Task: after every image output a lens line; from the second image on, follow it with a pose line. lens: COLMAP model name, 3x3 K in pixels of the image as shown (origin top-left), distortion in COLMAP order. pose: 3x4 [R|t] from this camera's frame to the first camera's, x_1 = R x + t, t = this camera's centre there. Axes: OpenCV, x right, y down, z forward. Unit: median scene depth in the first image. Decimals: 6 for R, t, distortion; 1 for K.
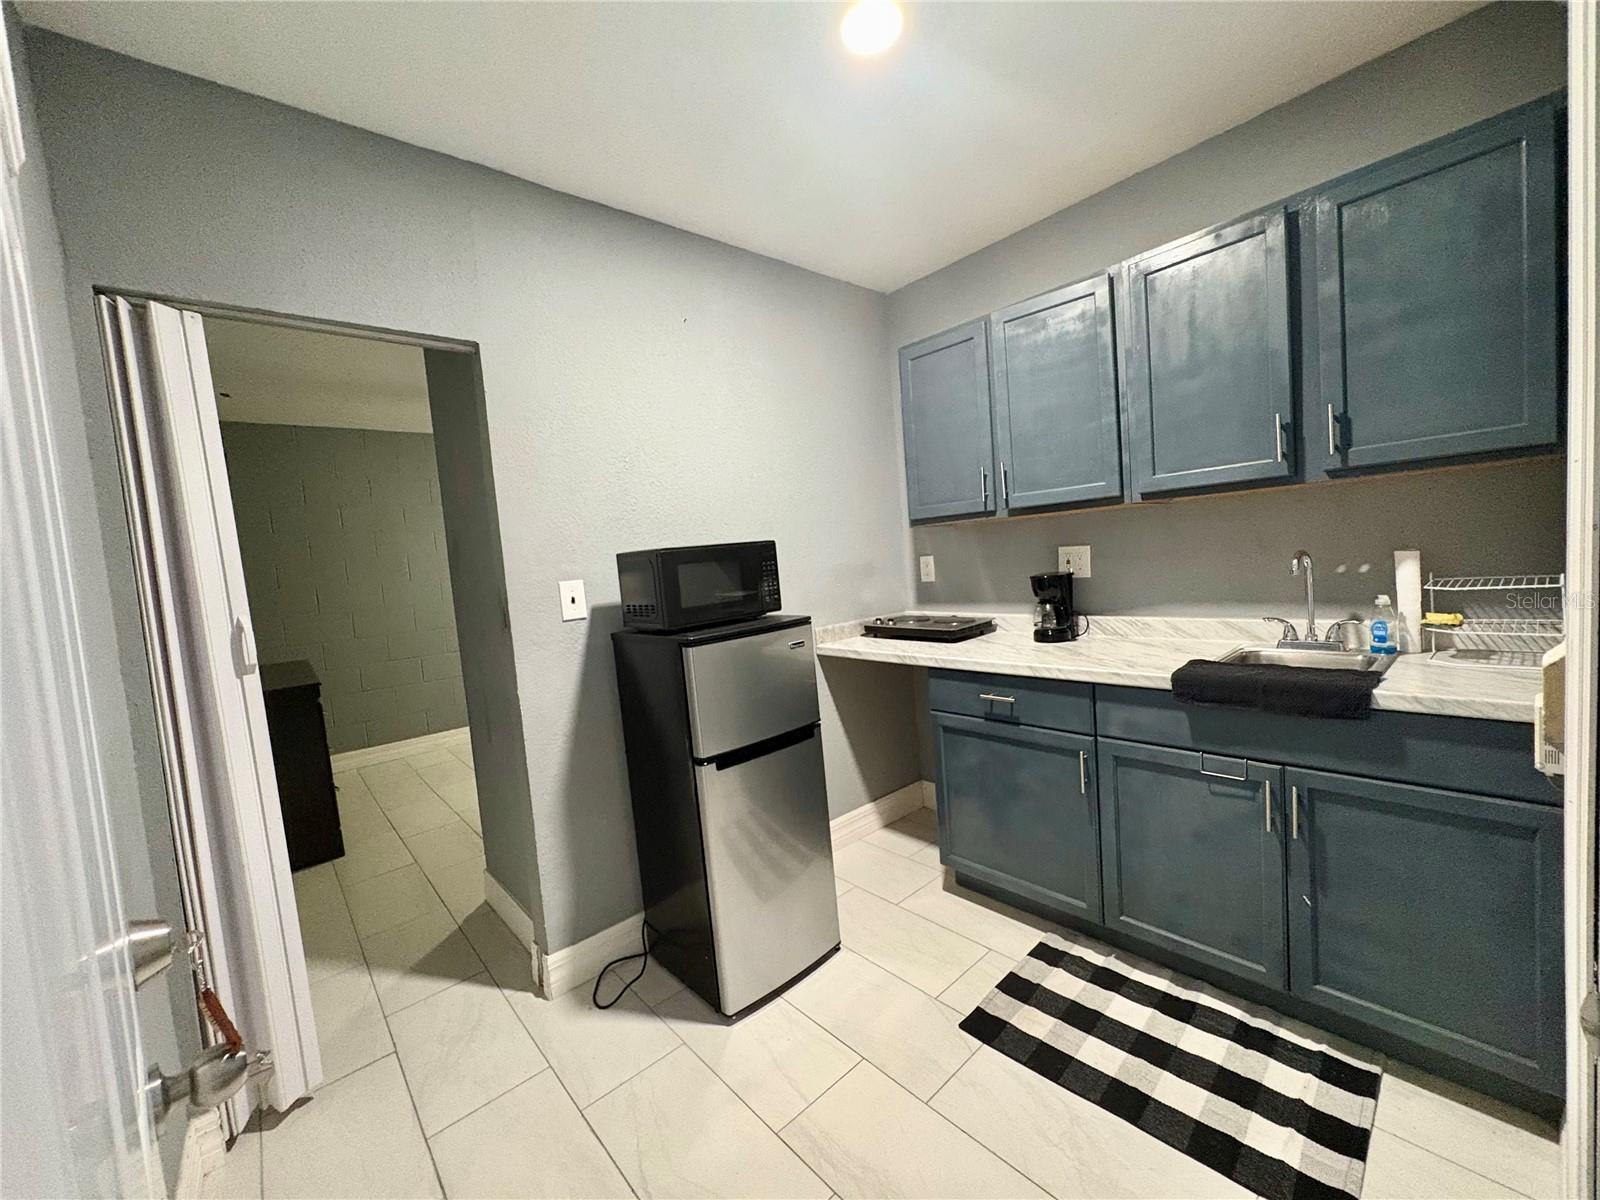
lens RADIAL K [[633.4, 0, 798.6], [0, 633.4, 598.0], [0, 0, 1]] dist [0.000122, 0.000407]
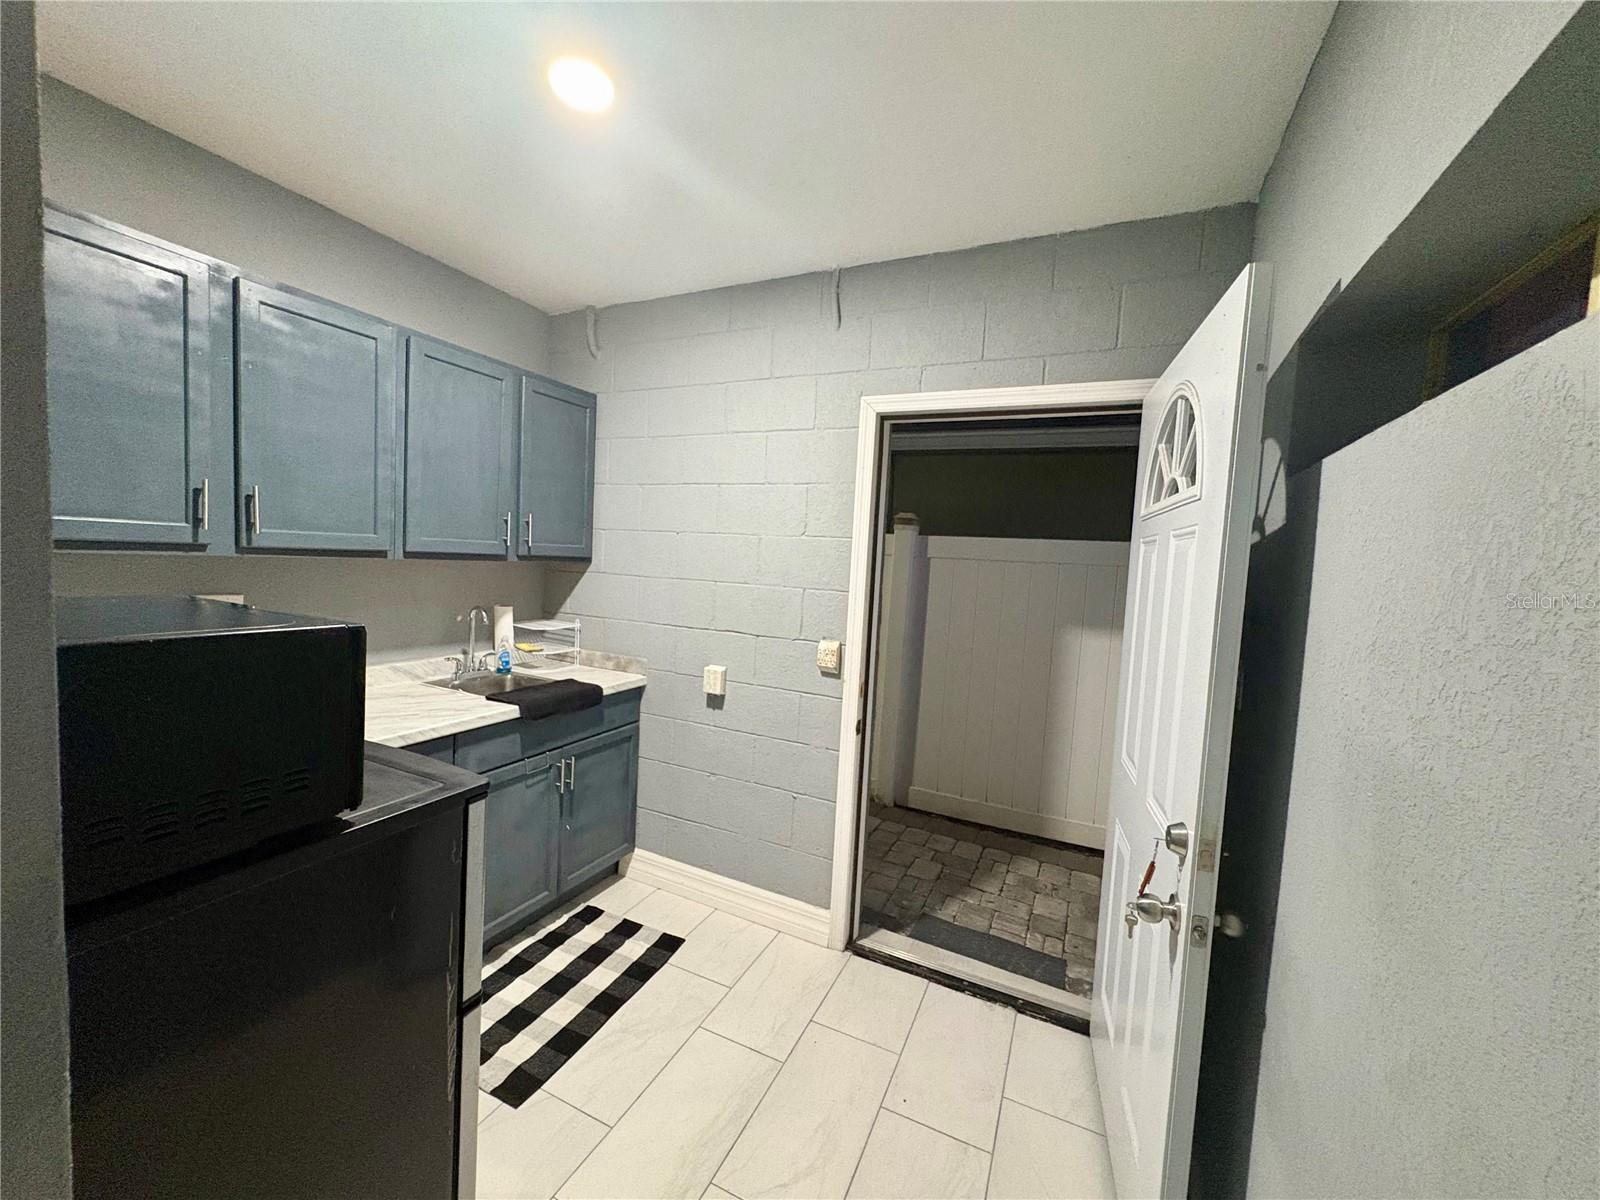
lens RADIAL K [[633.4, 0, 798.6], [0, 633.4, 598.0], [0, 0, 1]] dist [0.000122, 0.000407]
pose [[-0.395663, -0.003635, 0.918389, -0.832907], [0.039689, 0.998990, 0.021053, -0.103580], [-0.917538, 0.044780, -0.395119, 0.997211]]
